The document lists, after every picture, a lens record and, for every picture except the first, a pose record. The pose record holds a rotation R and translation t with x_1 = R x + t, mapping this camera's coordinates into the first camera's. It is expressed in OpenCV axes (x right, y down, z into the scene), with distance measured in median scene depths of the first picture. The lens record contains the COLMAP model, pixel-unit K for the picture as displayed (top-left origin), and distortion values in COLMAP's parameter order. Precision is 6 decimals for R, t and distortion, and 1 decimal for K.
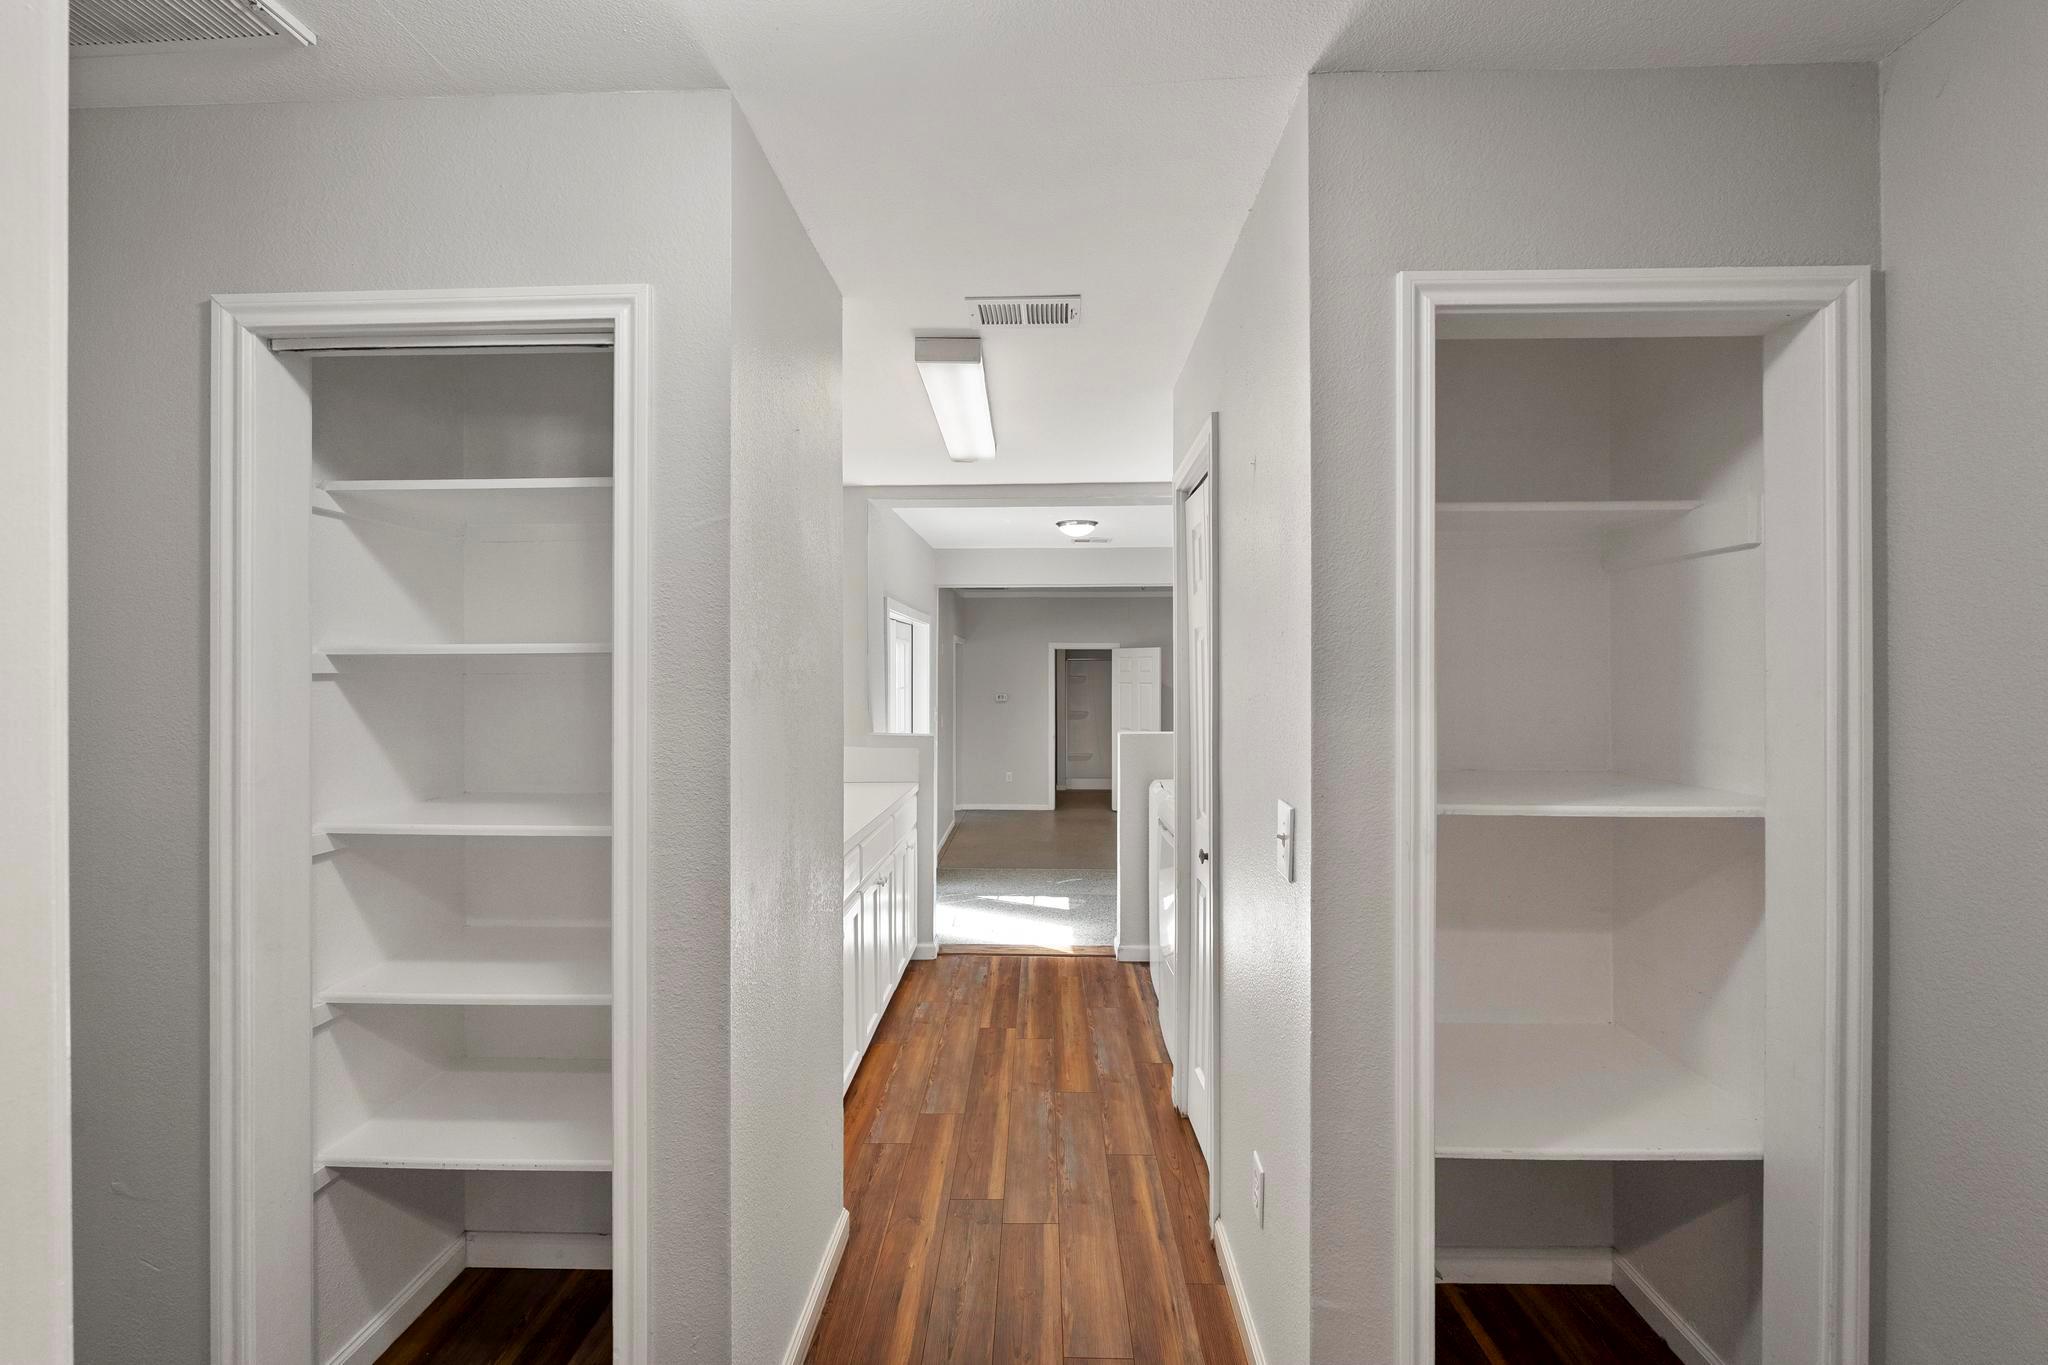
lens RADIAL K [[909.2, 0, 1029.0], [0, 909.2, 669.8], [0, 0, 1]] dist [-0.000608, 0.000061]
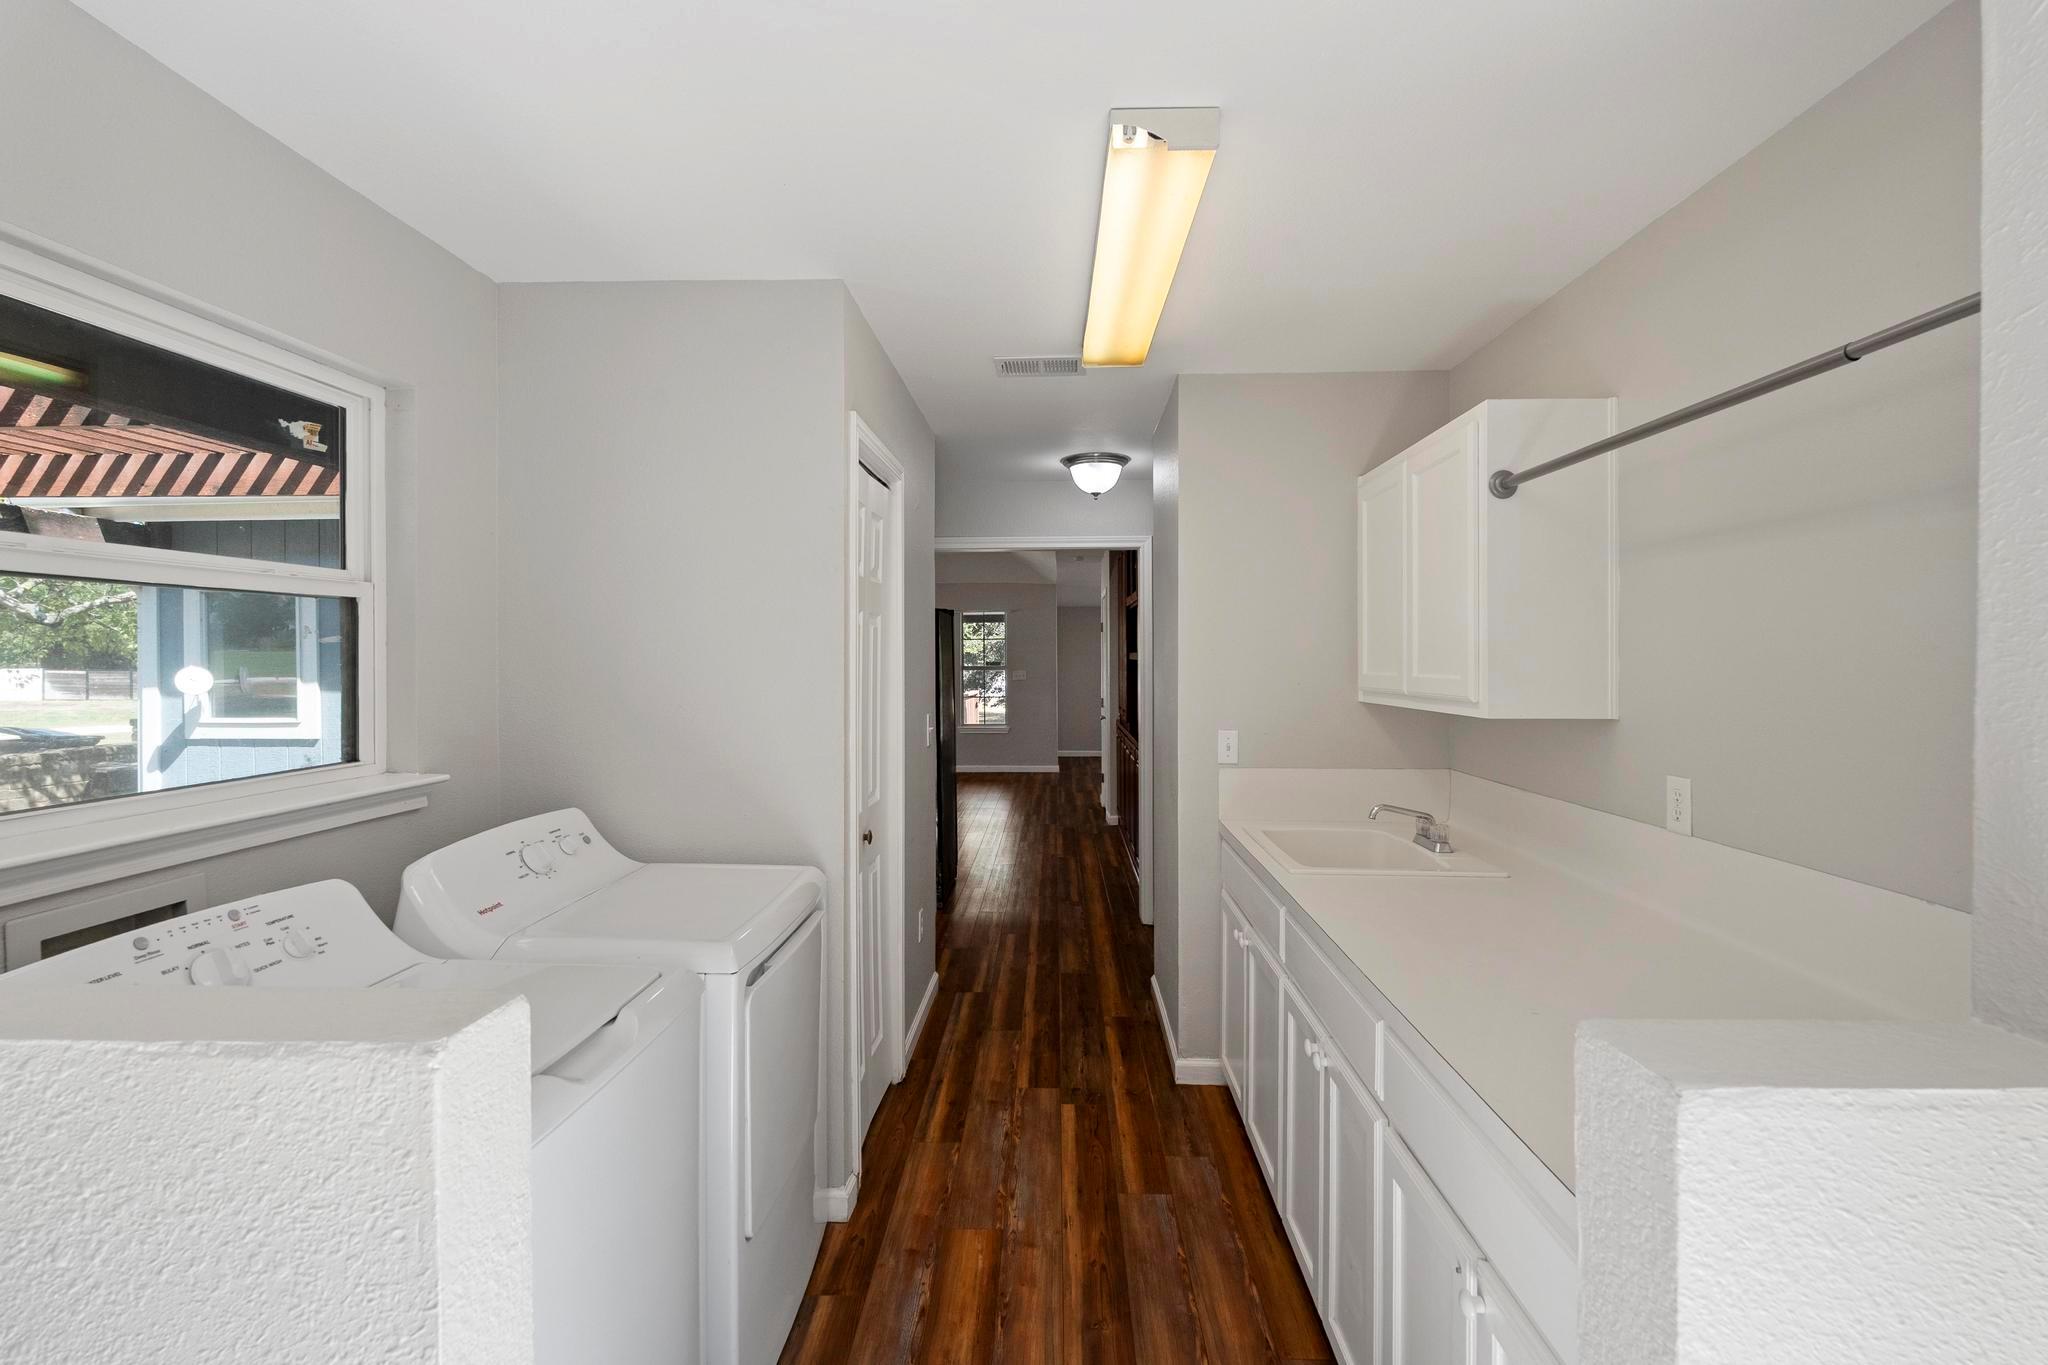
lens RADIAL K [[909.2, 0, 1029.0], [0, 909.2, 669.8], [0, 0, 1]] dist [-0.000608, 0.000061]
pose [[-0.999869, 0.004711, 0.015494, -0.006573], [0.004941, 0.999878, 0.014818, 0.002591], [-0.015422, 0.014893, -0.999770, 1.882519]]
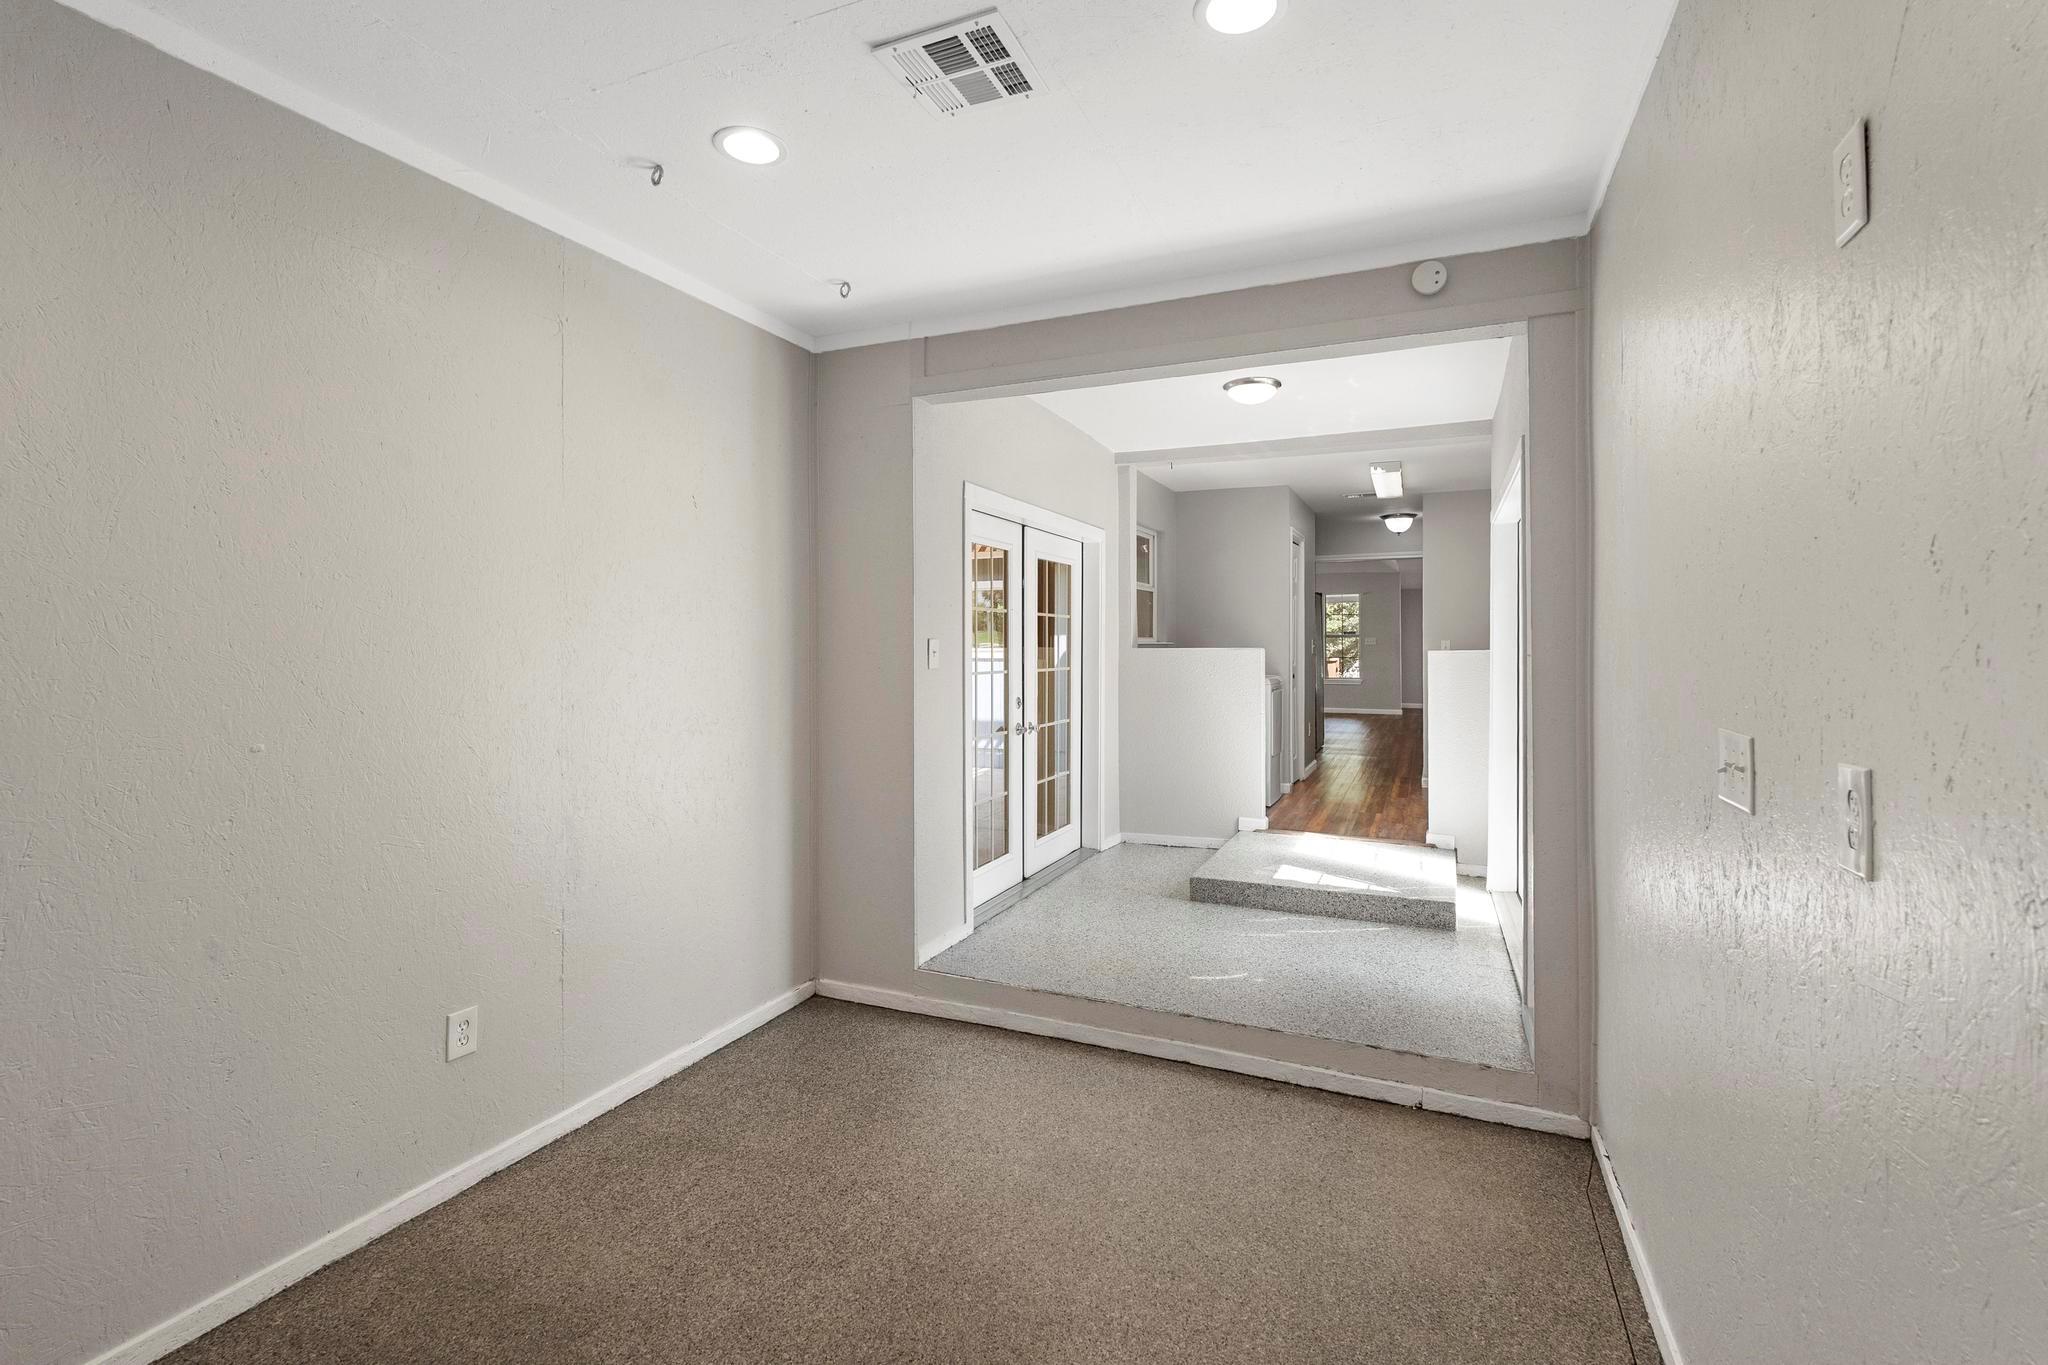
lens RADIAL K [[909.2, 0, 1029.0], [0, 909.2, 669.8], [0, 0, 1]] dist [-0.000608, 0.000061]
pose [[-0.919726, -0.005883, 0.392516, -0.044584], [0.004602, 0.999657, 0.025766, 0.028795], [-0.392533, 0.025504, -0.919384, 2.338324]]
